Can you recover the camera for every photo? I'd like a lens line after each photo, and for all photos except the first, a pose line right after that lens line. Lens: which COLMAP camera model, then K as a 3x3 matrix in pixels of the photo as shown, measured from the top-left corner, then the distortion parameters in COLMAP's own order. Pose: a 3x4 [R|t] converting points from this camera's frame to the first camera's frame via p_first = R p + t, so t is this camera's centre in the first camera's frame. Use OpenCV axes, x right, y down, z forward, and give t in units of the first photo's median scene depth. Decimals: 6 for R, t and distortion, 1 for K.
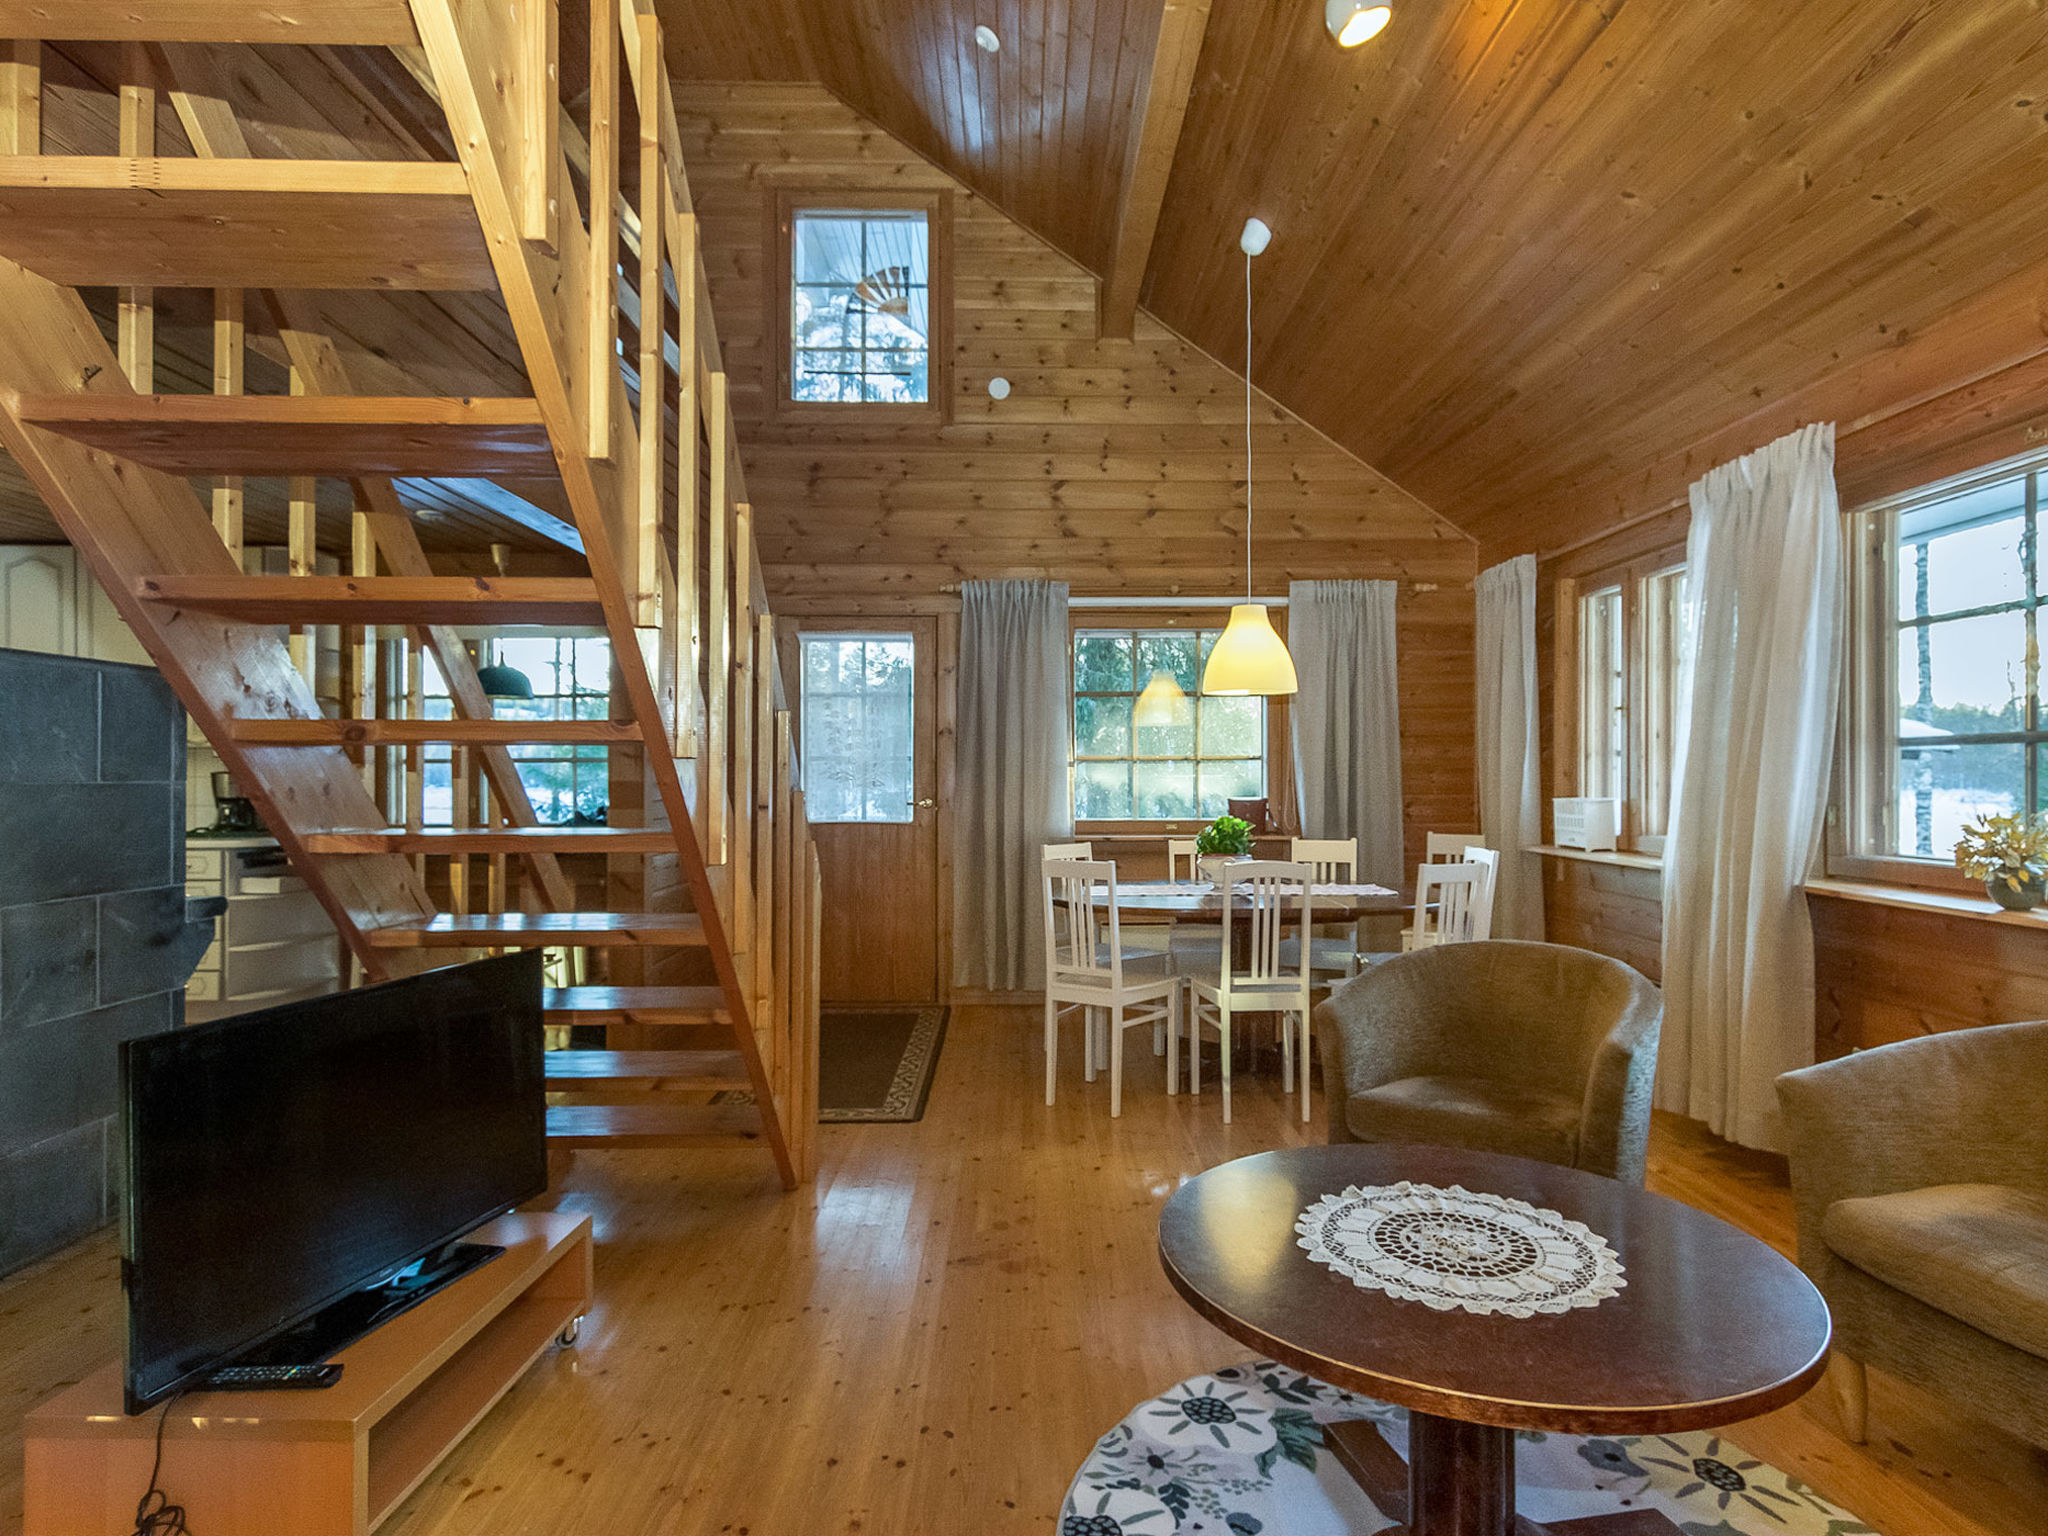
lens RADIAL K [[1156.6, 0, 1024.0], [0, 1156.6, 768.0], [0, 0, 1]] dist [0.002069, -0.000371]
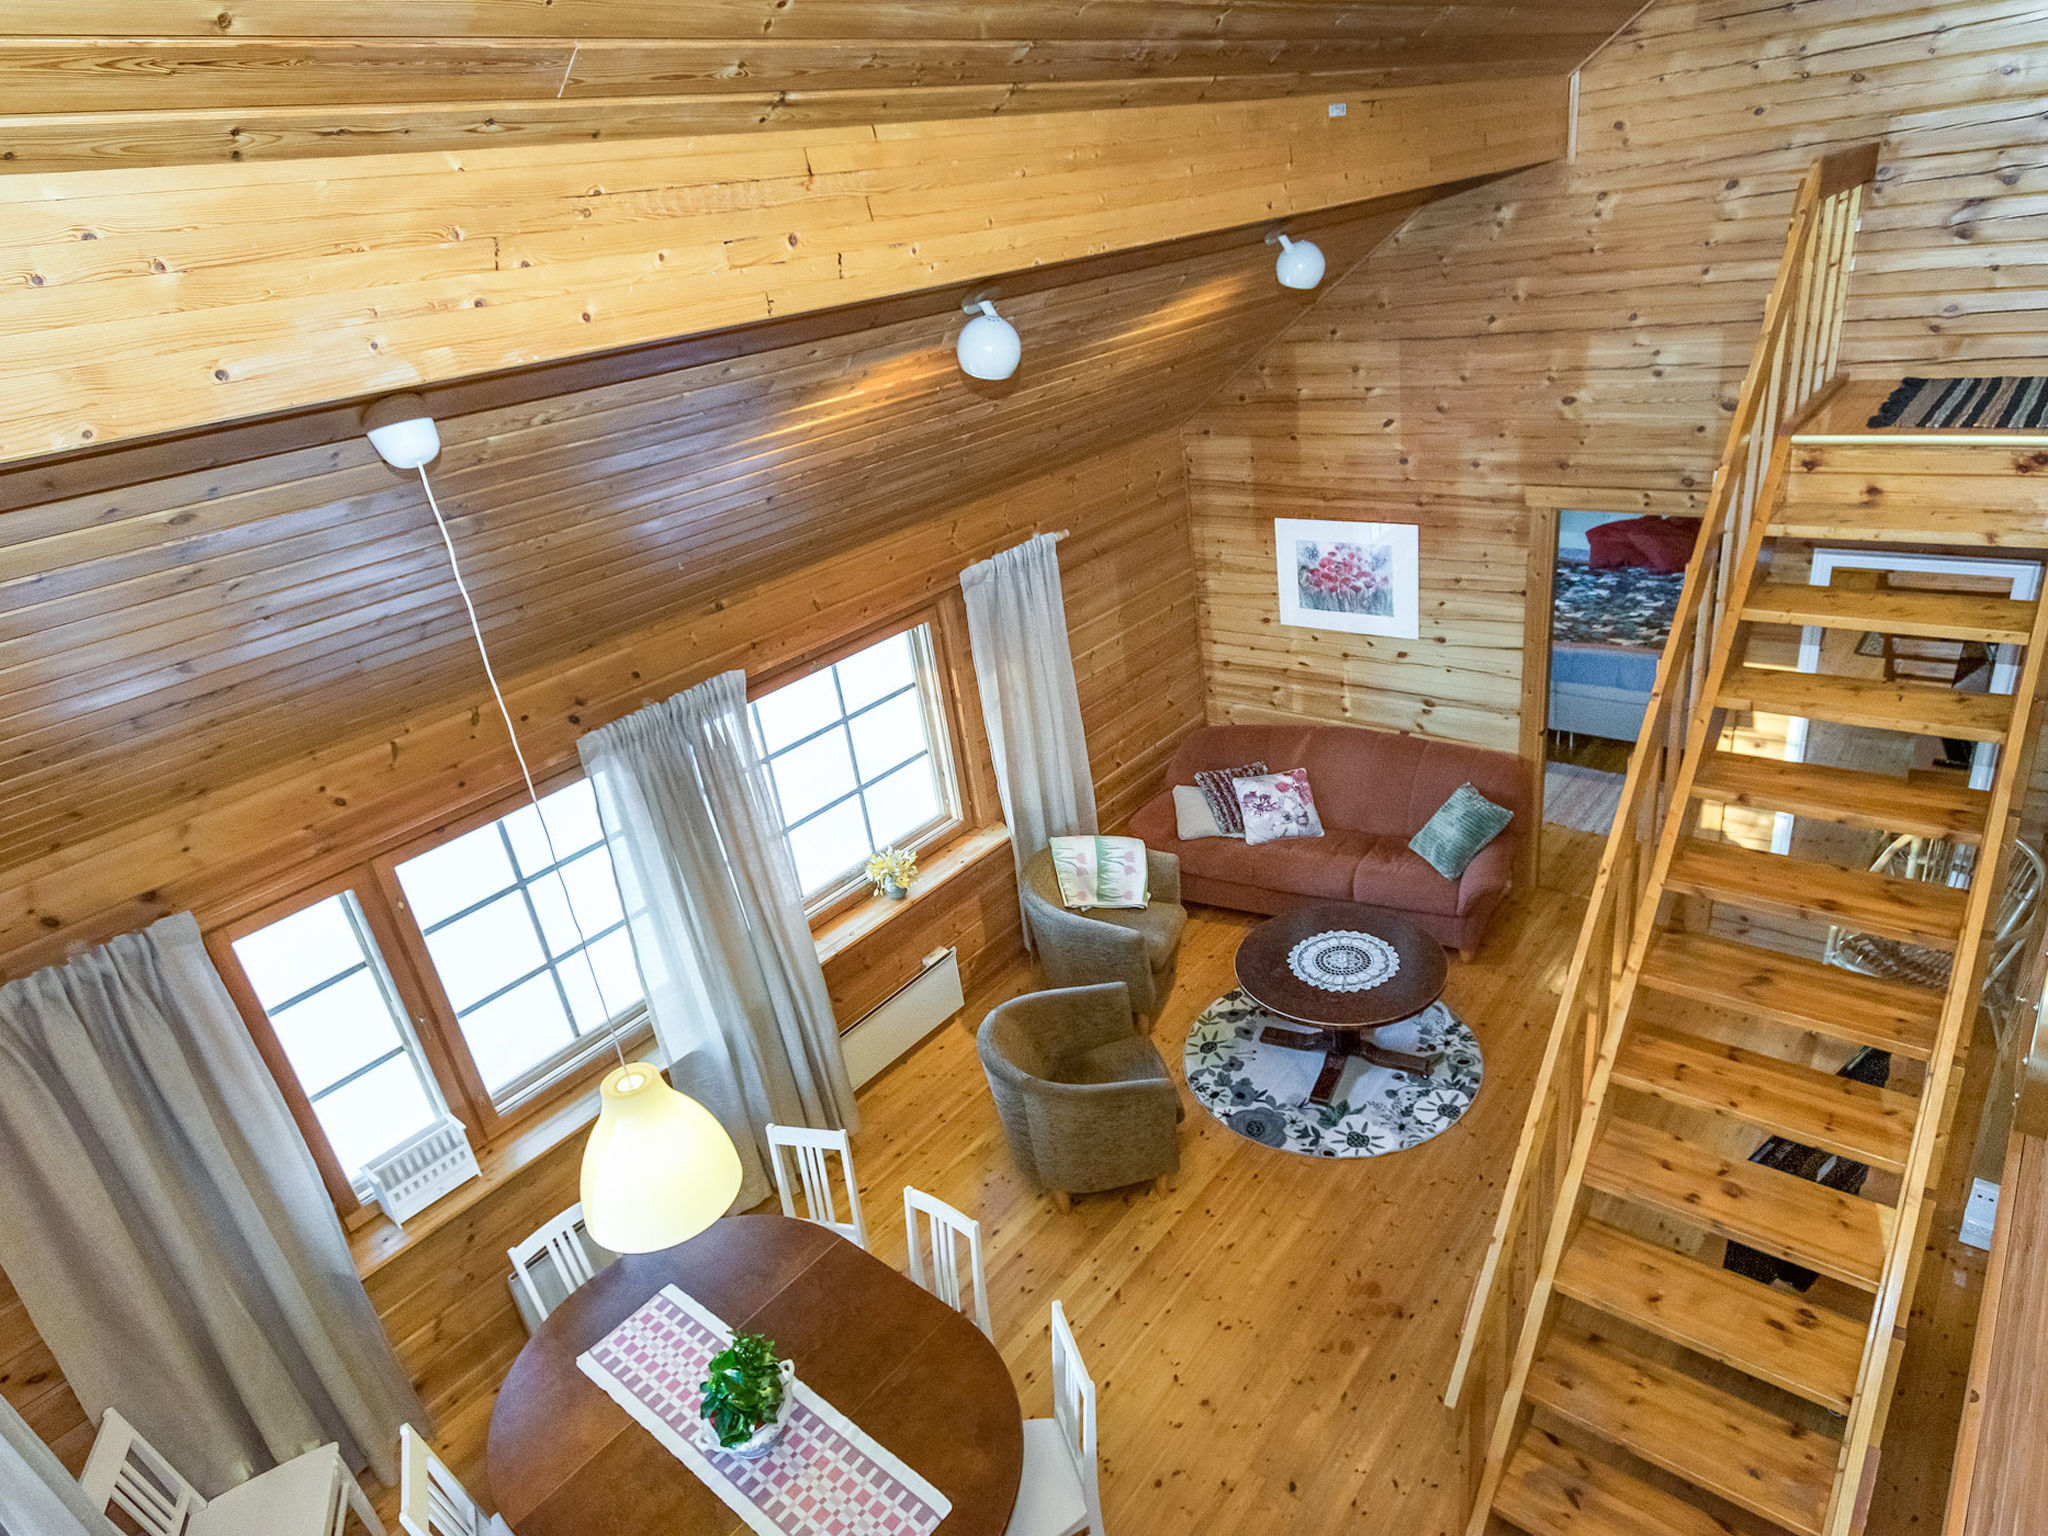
lens RADIAL K [[1196.6, 0, 1024.0], [0, 1196.6, 768.0], [0, 0, 1]] dist [0.001592, 0.000141]
pose [[-0.752302, -0.187552, 0.631558, -0.343431], [0.122863, 0.901866, 0.414177, -0.567133], [-0.647261, 0.389181, -0.655432, 1.346703]]
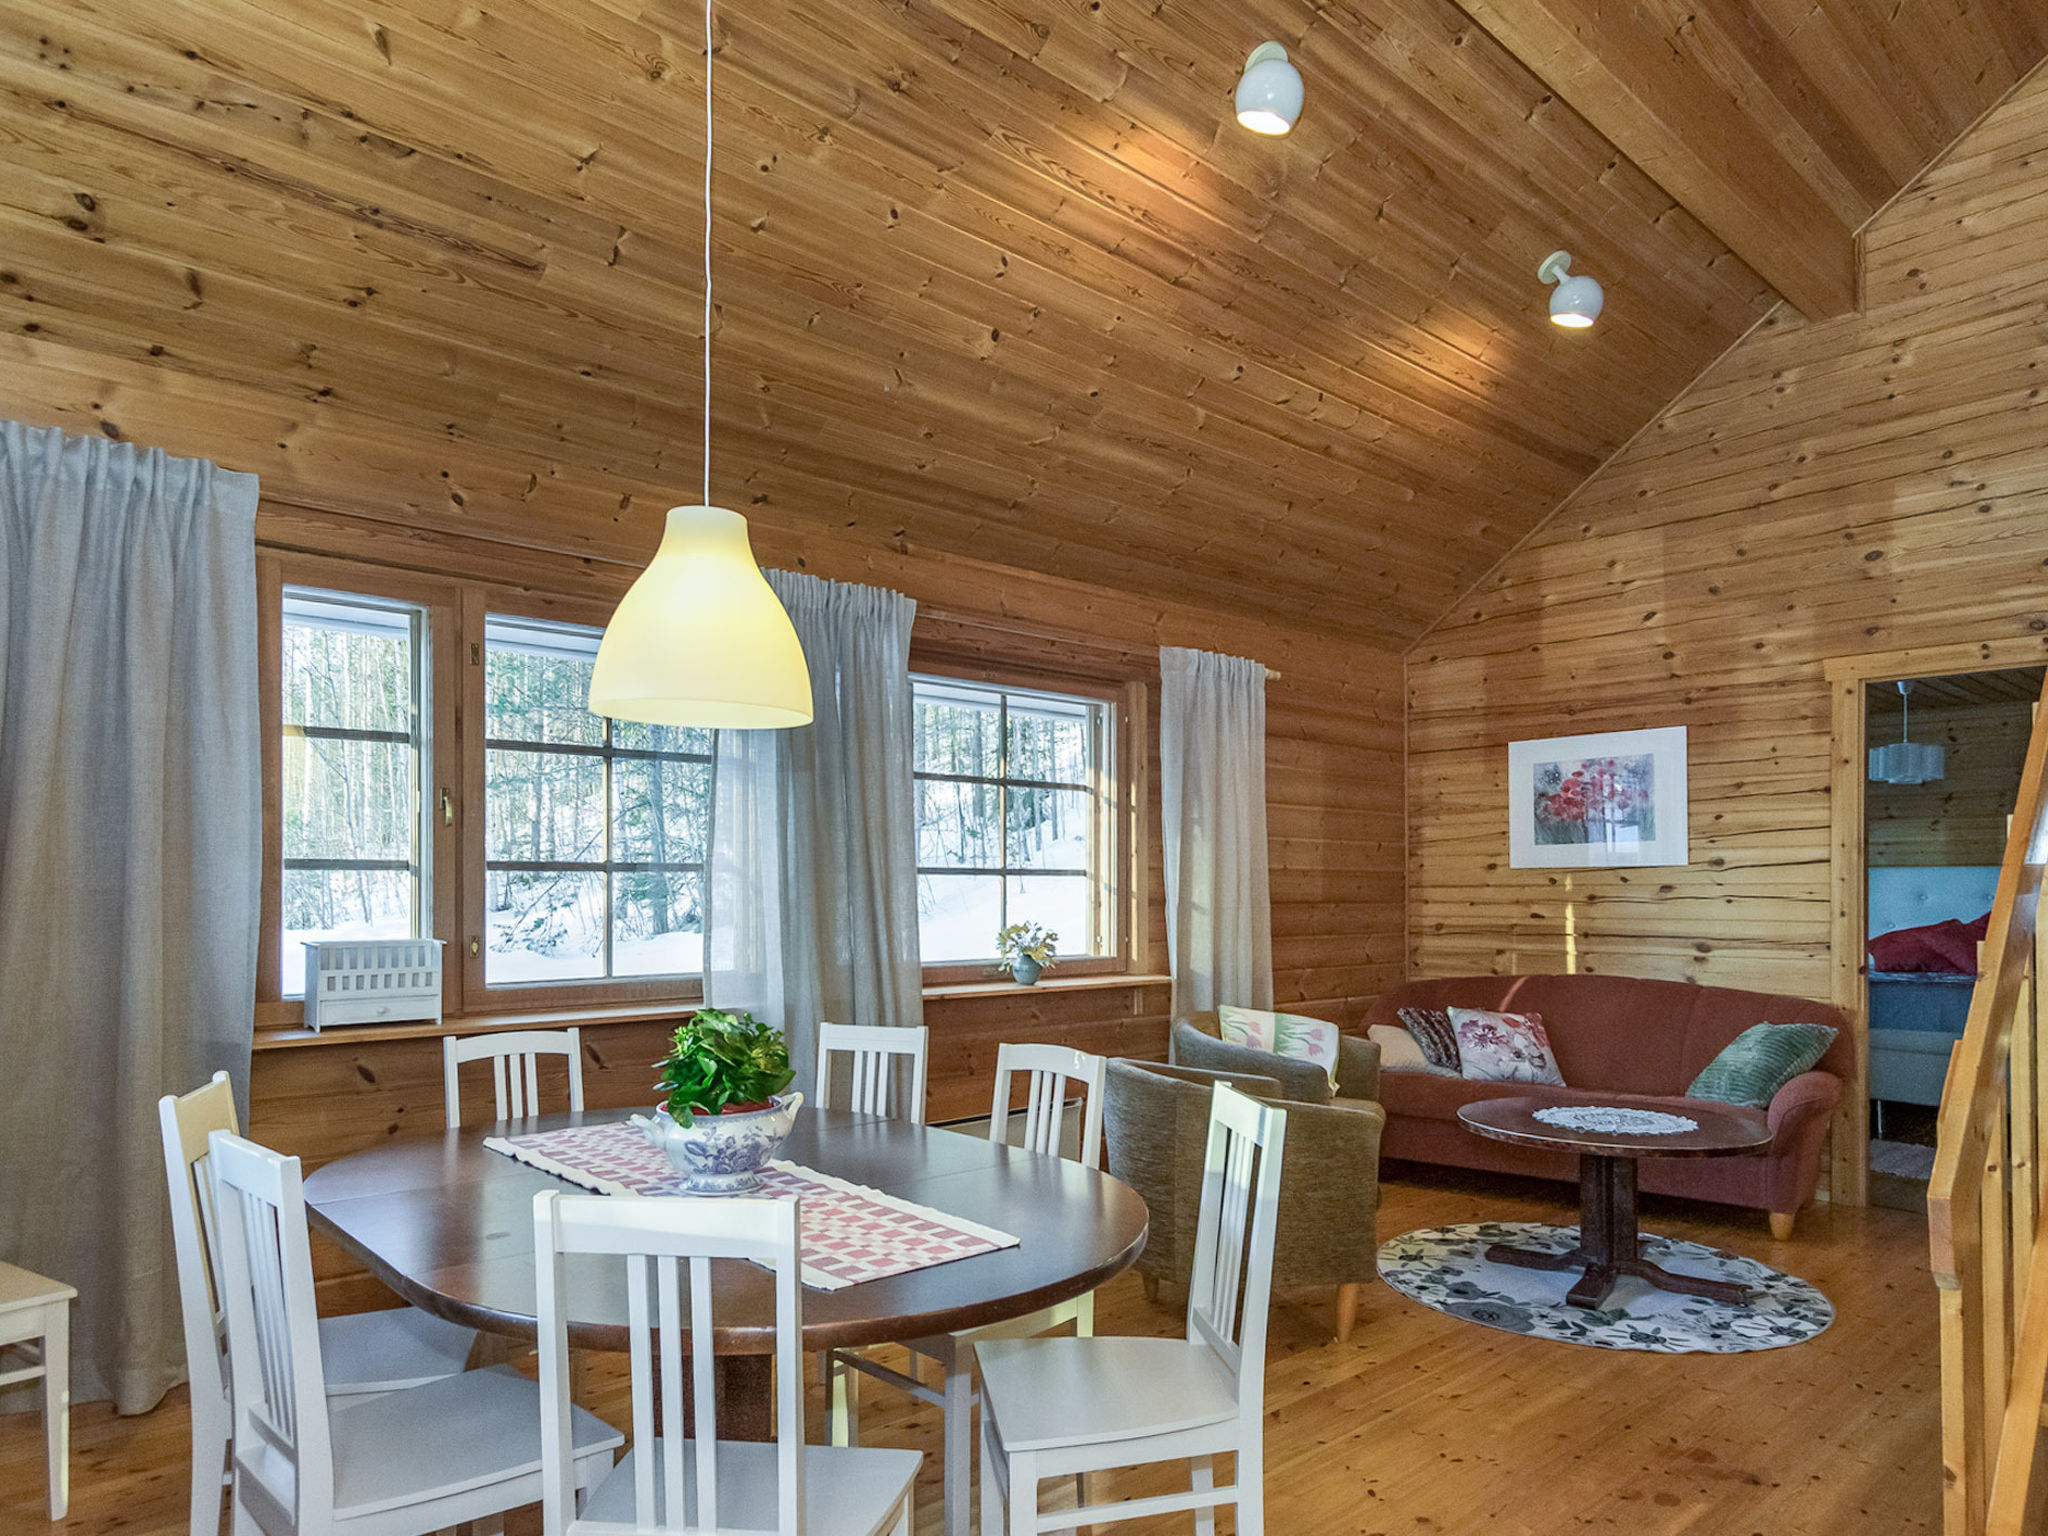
lens RADIAL K [[1246.5, 0, 1023.2], [0, 1246.5, 875.9], [0, 0, 1]] dist [0.001433, -0.000558]
pose [[-0.656179, -0.002364, 0.754602, -0.263814], [-0.012010, 0.999901, -0.007310, -0.006133], [-0.754510, -0.013859, -0.656142, 1.354616]]
